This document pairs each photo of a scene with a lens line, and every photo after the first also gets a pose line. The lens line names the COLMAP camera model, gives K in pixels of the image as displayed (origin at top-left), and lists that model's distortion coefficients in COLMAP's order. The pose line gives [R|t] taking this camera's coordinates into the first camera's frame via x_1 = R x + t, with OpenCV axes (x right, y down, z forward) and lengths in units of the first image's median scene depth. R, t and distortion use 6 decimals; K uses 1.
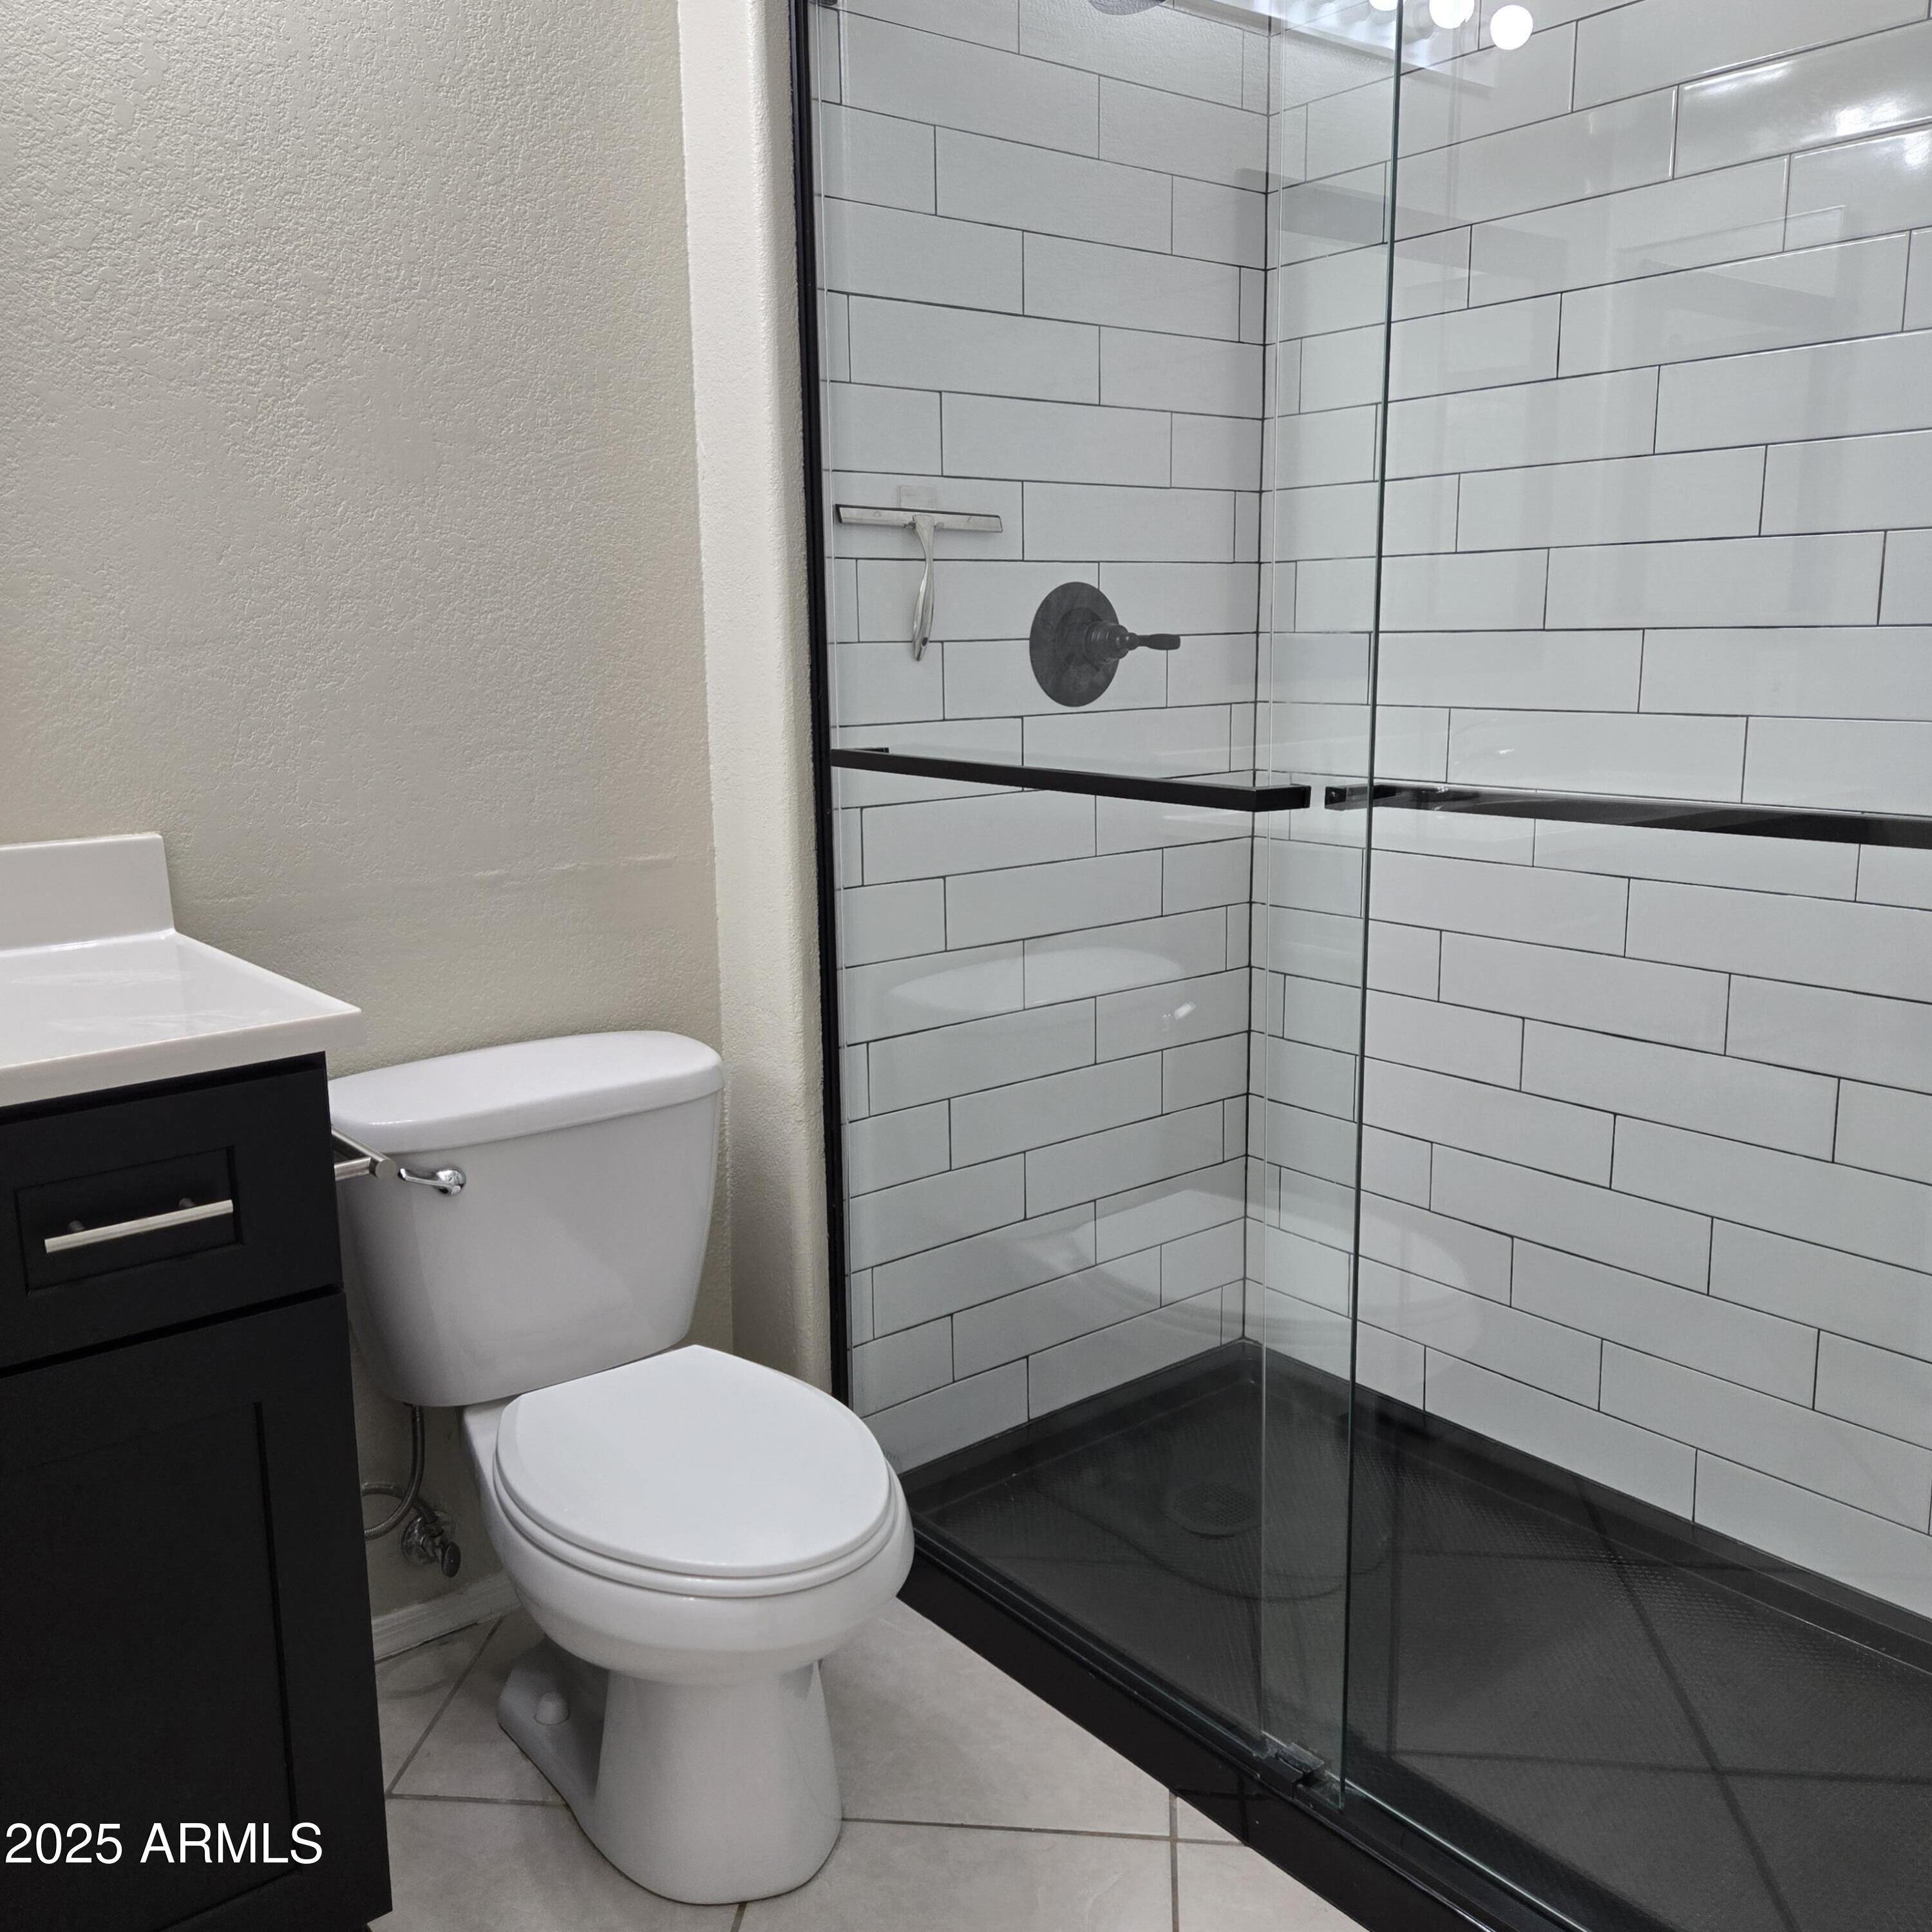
lens RADIAL K [[1726.7, 0, 964.5], [0, 1726.7, 966.9], [0, 0, 1]] dist [0.067493, -0.054460]
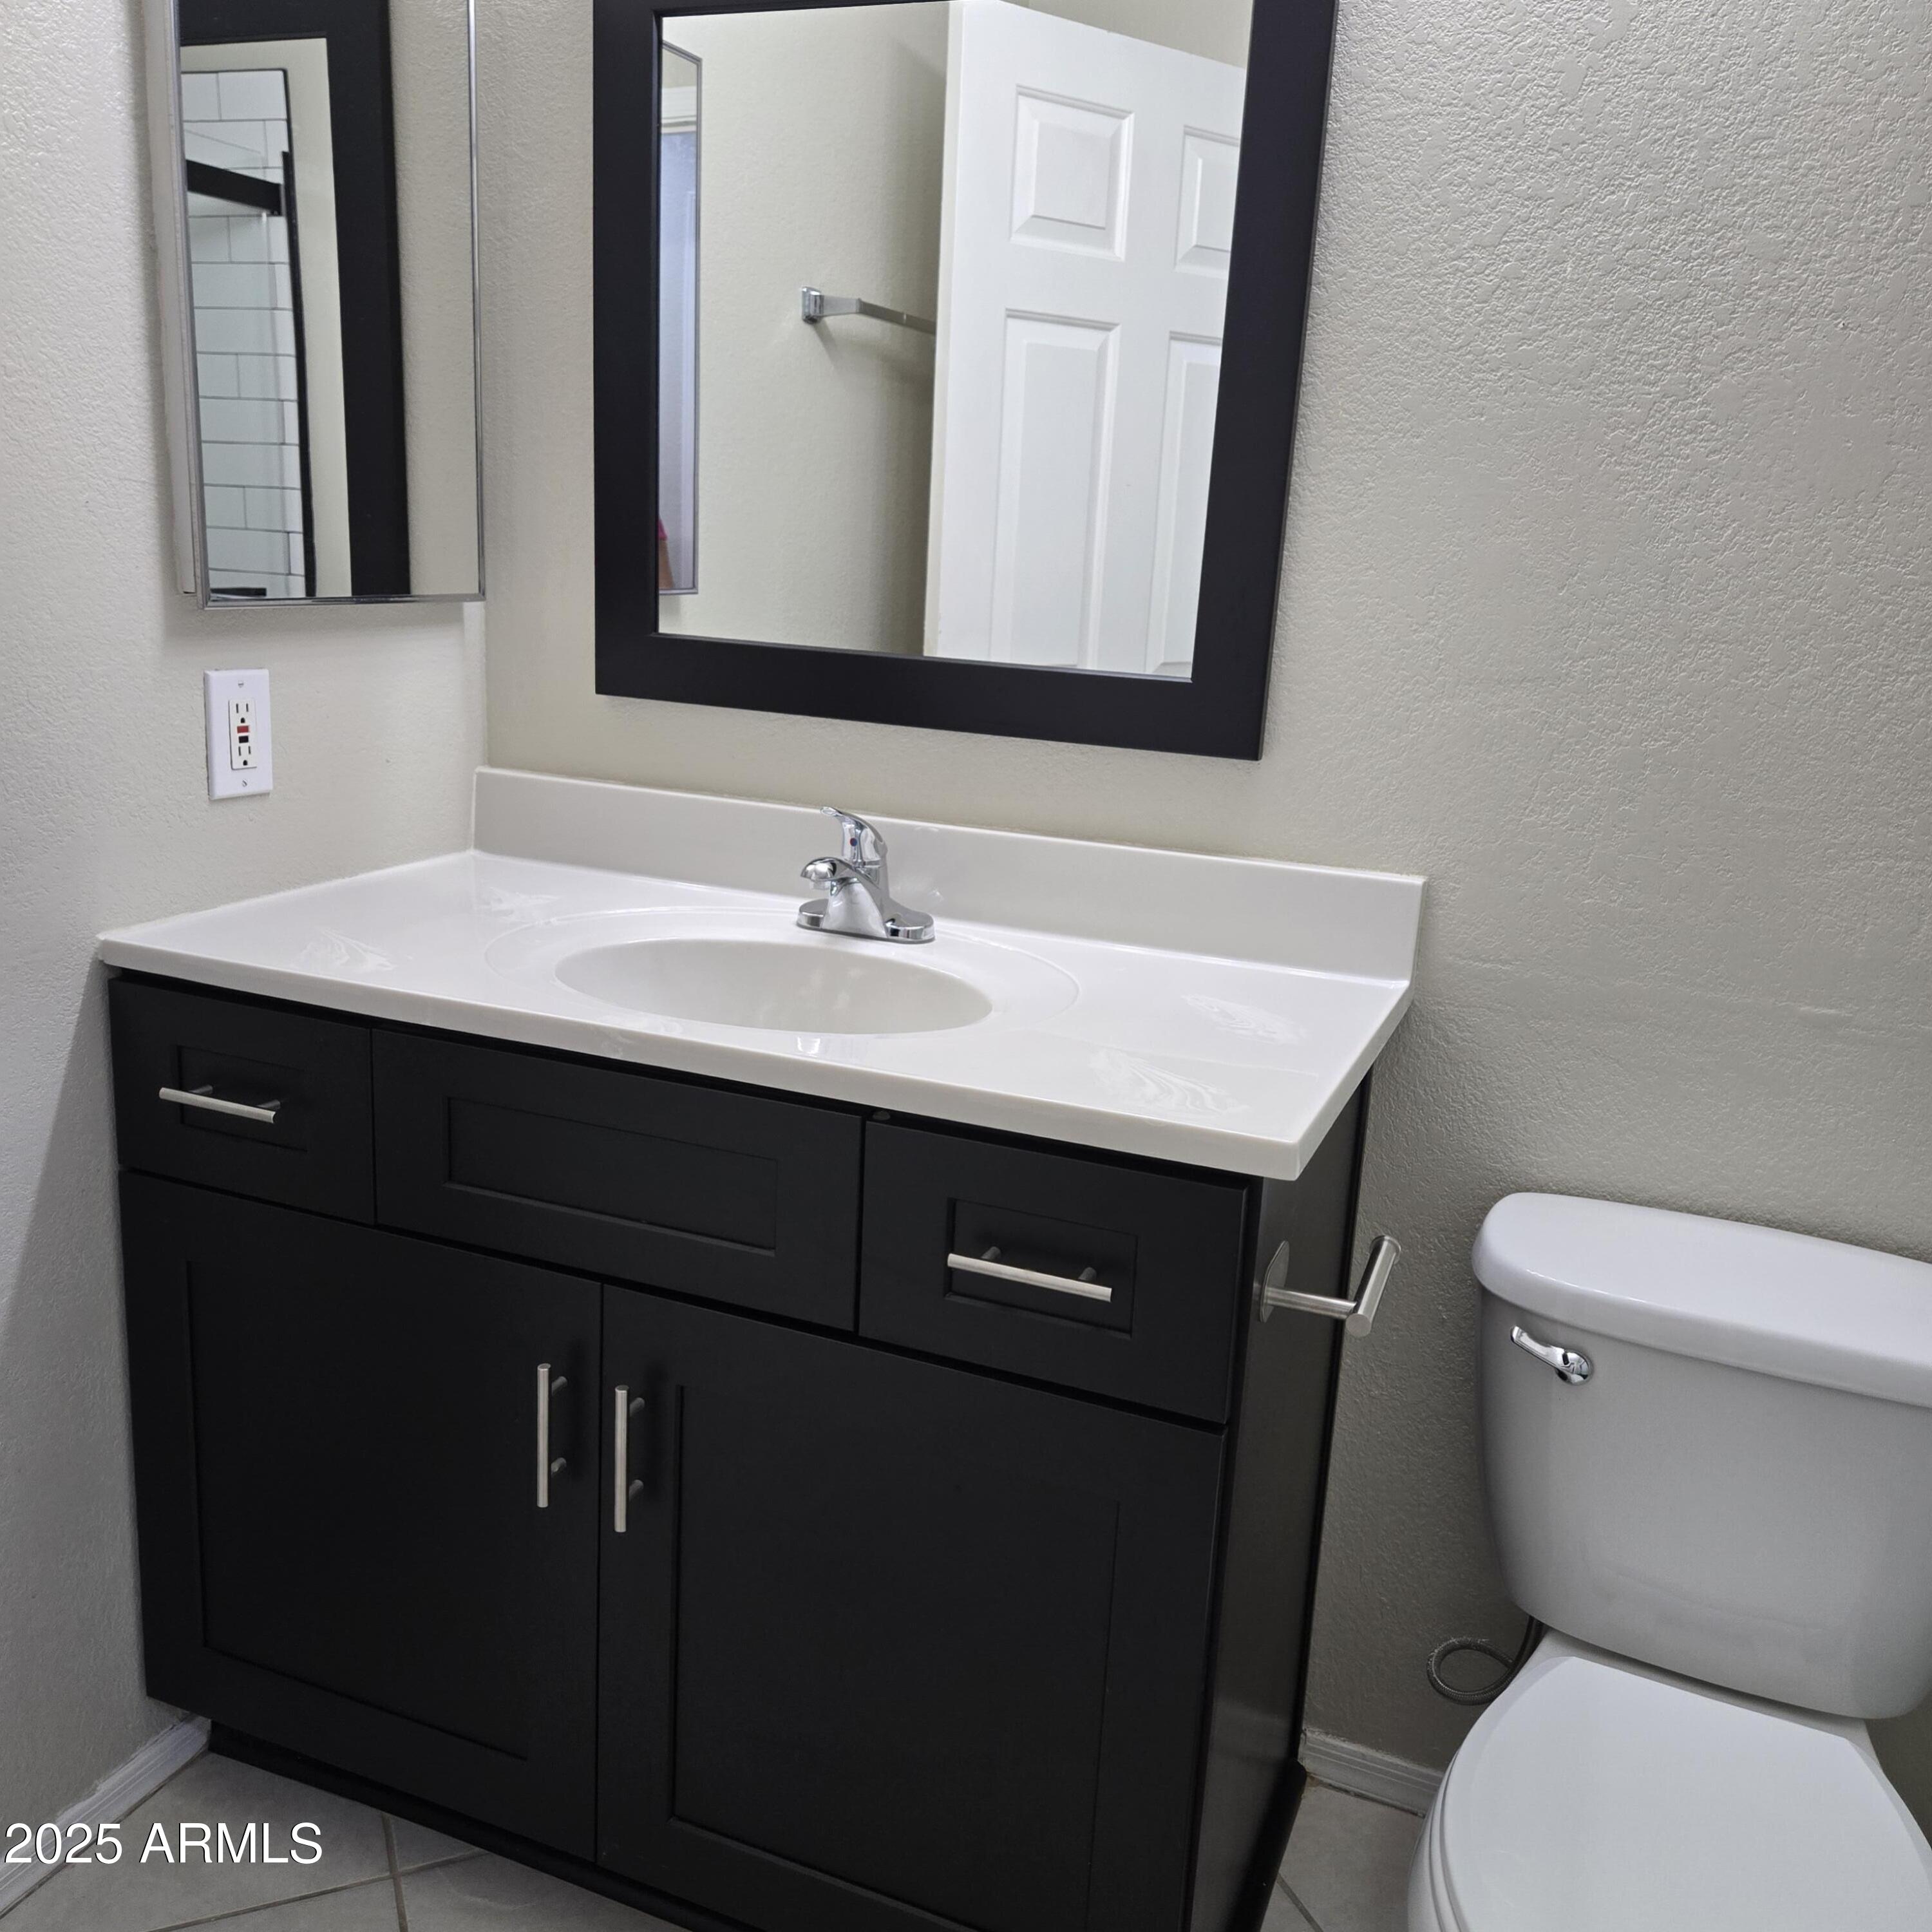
lens RADIAL K [[1726.7, 0, 966.9], [0, 1726.7, 962.2], [0, 0, 1]] dist [0.067493, -0.054460]
pose [[0.484401, 0.248831, -0.838713, 0.207438], [-0.230954, 0.961059, 0.151741, -0.118951], [0.843810, 0.120201, 0.523007, 0.321728]]
